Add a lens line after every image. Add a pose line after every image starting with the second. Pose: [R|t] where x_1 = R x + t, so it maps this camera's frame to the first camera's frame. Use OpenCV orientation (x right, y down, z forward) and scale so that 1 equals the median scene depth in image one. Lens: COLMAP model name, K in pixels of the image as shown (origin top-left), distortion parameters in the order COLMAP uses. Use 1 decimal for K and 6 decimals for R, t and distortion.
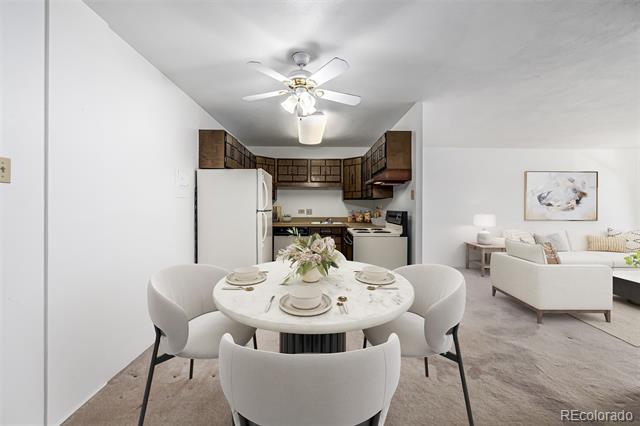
lens RADIAL K [[291.7, 0, 320.0], [0, 291.7, 213.0], [0, 0, 1]] dist [0.002838, 0.000534]
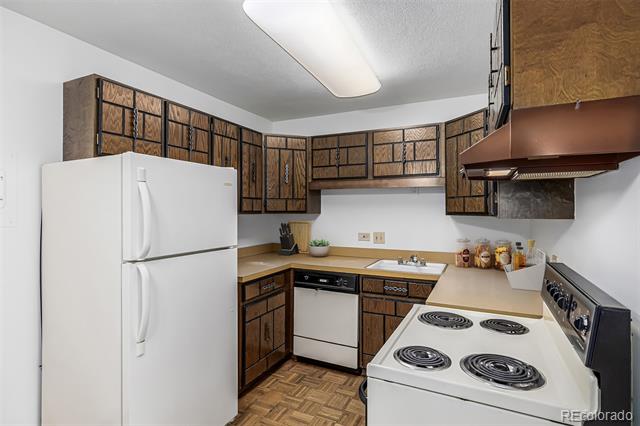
lens RADIAL K [[336.4, 0, 320.0], [0, 336.4, 213.0], [0, 0, 1]] dist [0.001461, 0.000171]
pose [[0.885340, 0.001264, -0.464942, 0.150771], [-0.004606, 0.999971, -0.006052, -0.045610], [0.464920, 0.007499, 0.885321, 0.474432]]
